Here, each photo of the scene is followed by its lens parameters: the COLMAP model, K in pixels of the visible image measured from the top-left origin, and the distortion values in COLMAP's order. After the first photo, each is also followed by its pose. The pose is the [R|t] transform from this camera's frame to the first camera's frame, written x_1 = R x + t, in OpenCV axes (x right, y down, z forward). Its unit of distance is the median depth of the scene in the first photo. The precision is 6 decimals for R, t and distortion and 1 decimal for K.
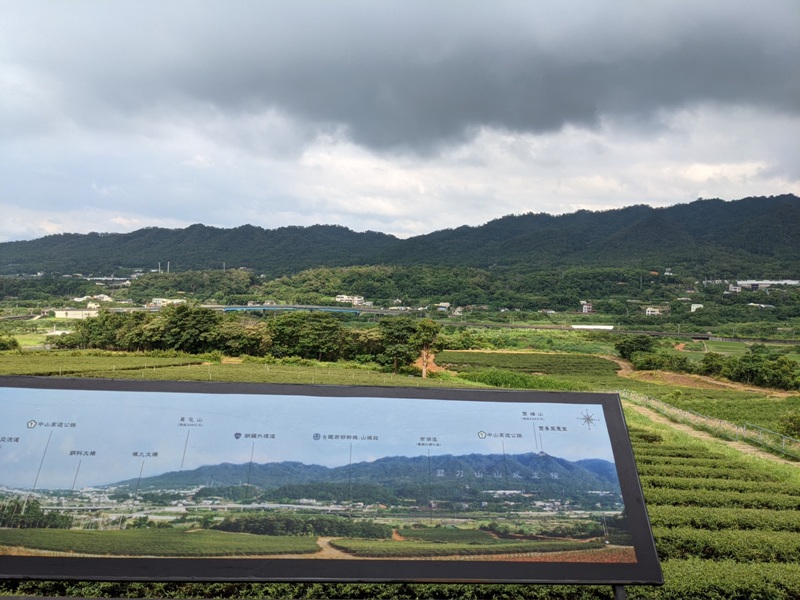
lens RADIAL K [[646.1, 0, 393.0], [0, 646.1, 305.4], [0, 0, 1]] dist [0.048975, -0.090220]
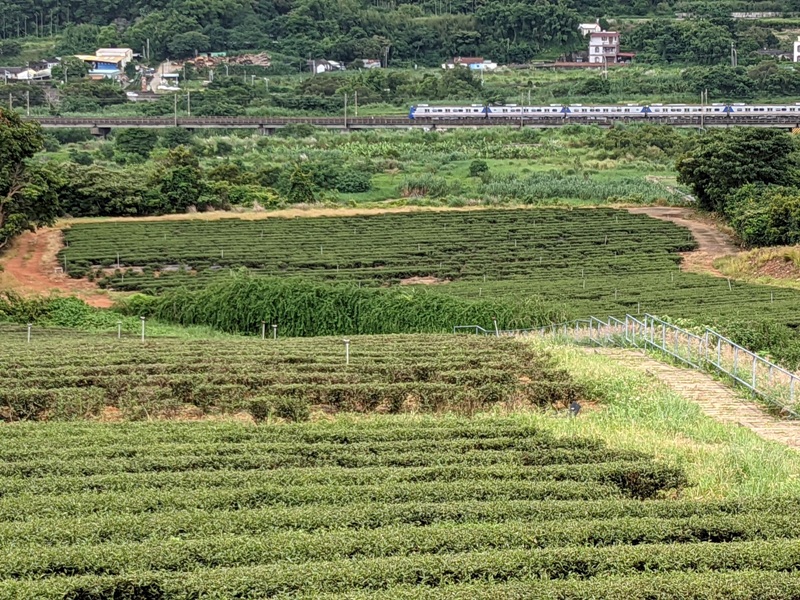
lens RADIAL K [[646.1, 0, 404.4], [0, 646.1, 307.5], [0, 0, 1]] dist [0.048975, -0.090220]
pose [[0.998671, -0.032768, -0.039777, 0.220209], [0.044248, 0.940885, 0.335824, 0.013141], [0.026422, -0.337138, 0.941084, 0.683595]]
